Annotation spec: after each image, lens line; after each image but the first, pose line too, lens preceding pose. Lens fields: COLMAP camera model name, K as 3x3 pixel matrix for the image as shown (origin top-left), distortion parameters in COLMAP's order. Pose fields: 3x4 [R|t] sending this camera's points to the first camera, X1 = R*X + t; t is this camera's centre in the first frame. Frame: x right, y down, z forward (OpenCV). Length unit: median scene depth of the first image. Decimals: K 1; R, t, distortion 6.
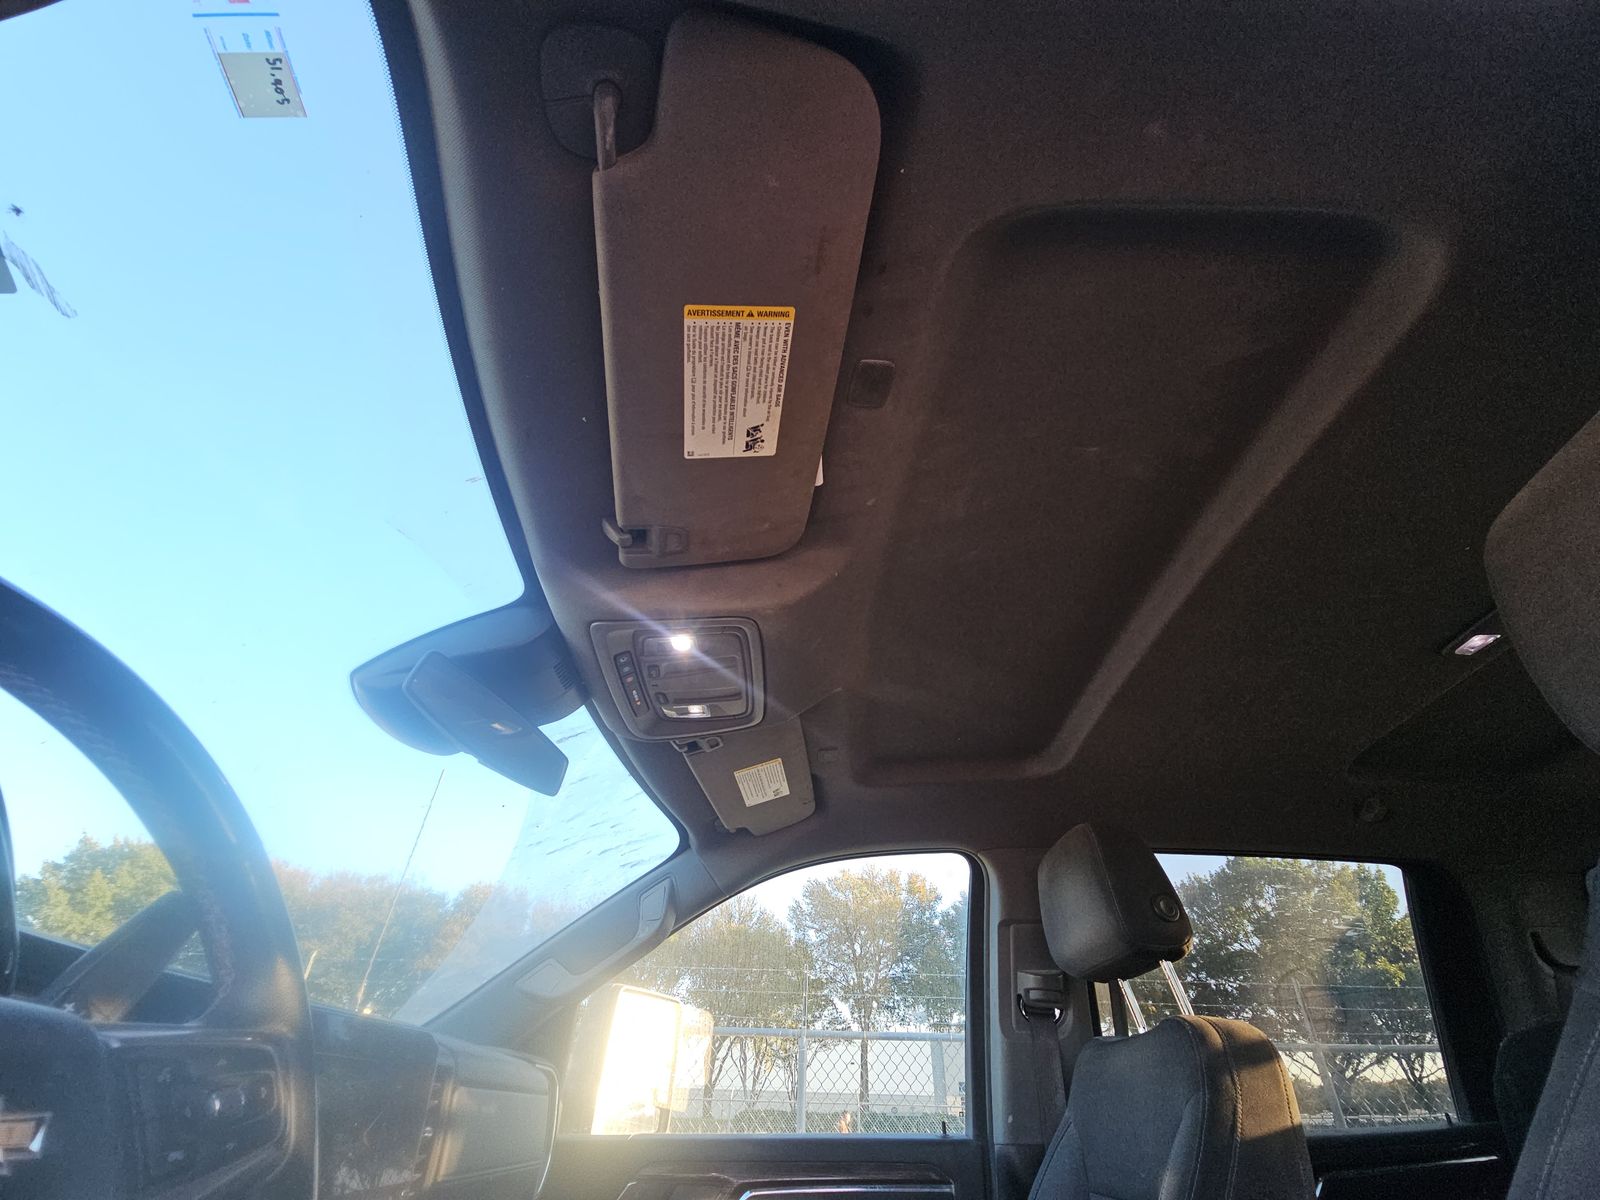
lens RADIAL K [[649.4, 0, 800.0], [0, 649.4, 600.0], [0, 0, 1]] dist [0.021324, -0.018578]
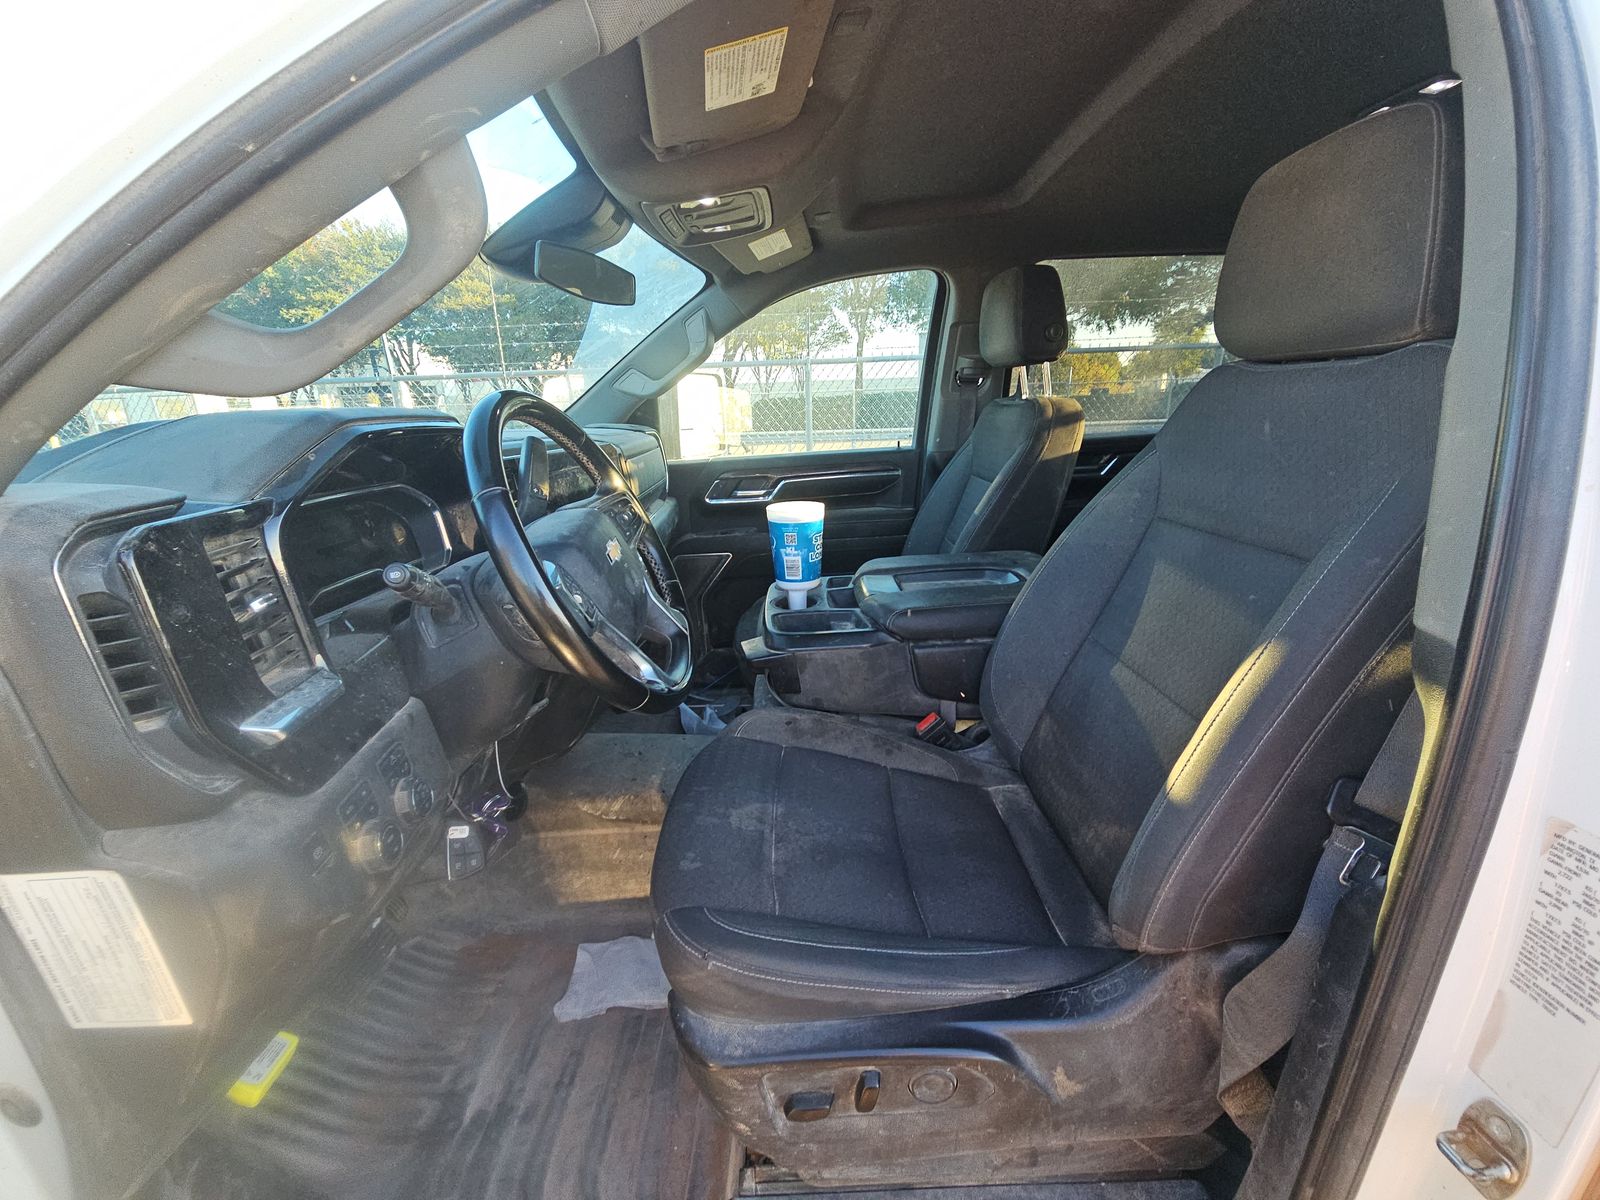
lens RADIAL K [[647.3, 0, 796.7], [0, 647.3, 603.0], [0, 0, 1]] dist [0.003597, -0.007575]
pose [[0.997950, -0.054977, -0.032775, -0.006410], [0.057990, 0.559900, 0.826528, -0.483605], [-0.027089, -0.826734, 0.561940, -0.352744]]
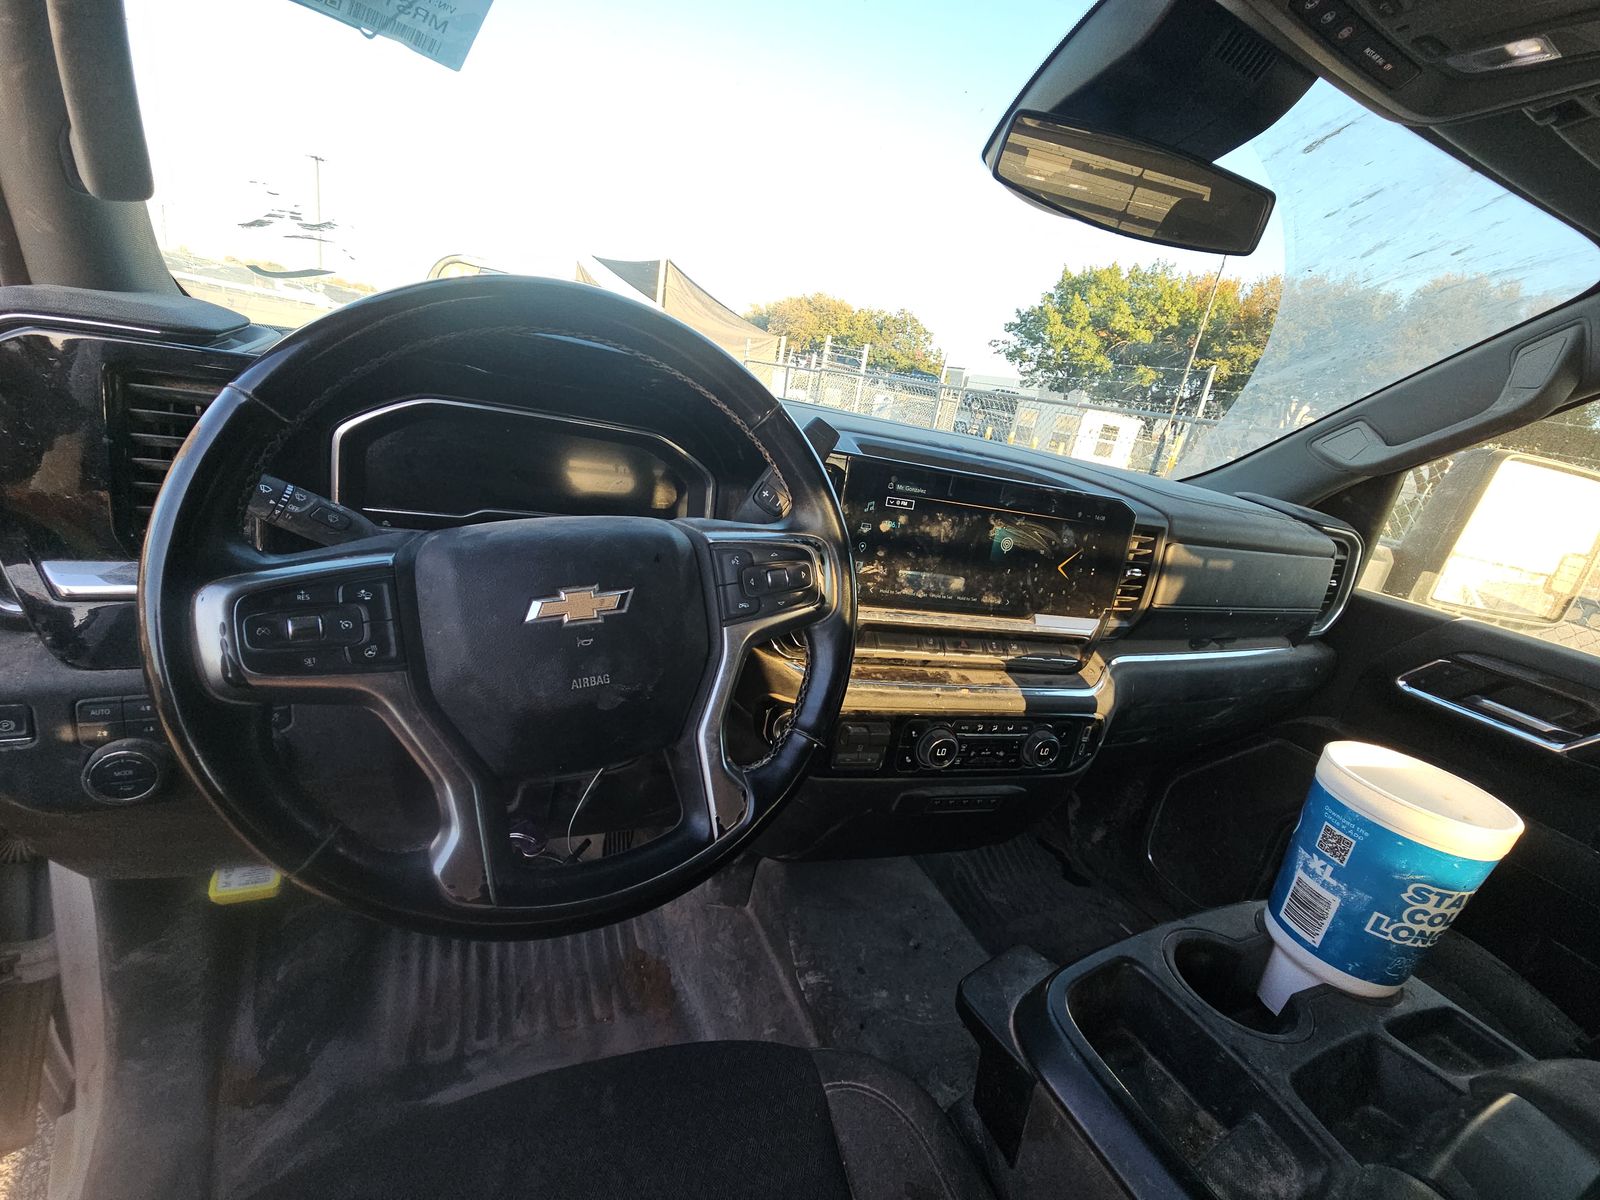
lens RADIAL K [[647.3, 0, 796.7], [0, 647.3, 603.0], [0, 0, 1]] dist [0.003597, -0.007575]
pose [[0.399480, 0.340187, -0.851286, 0.162706], [0.423493, 0.755098, 0.500480, 0.018173], [0.813062, -0.560445, 0.157580, 0.251616]]
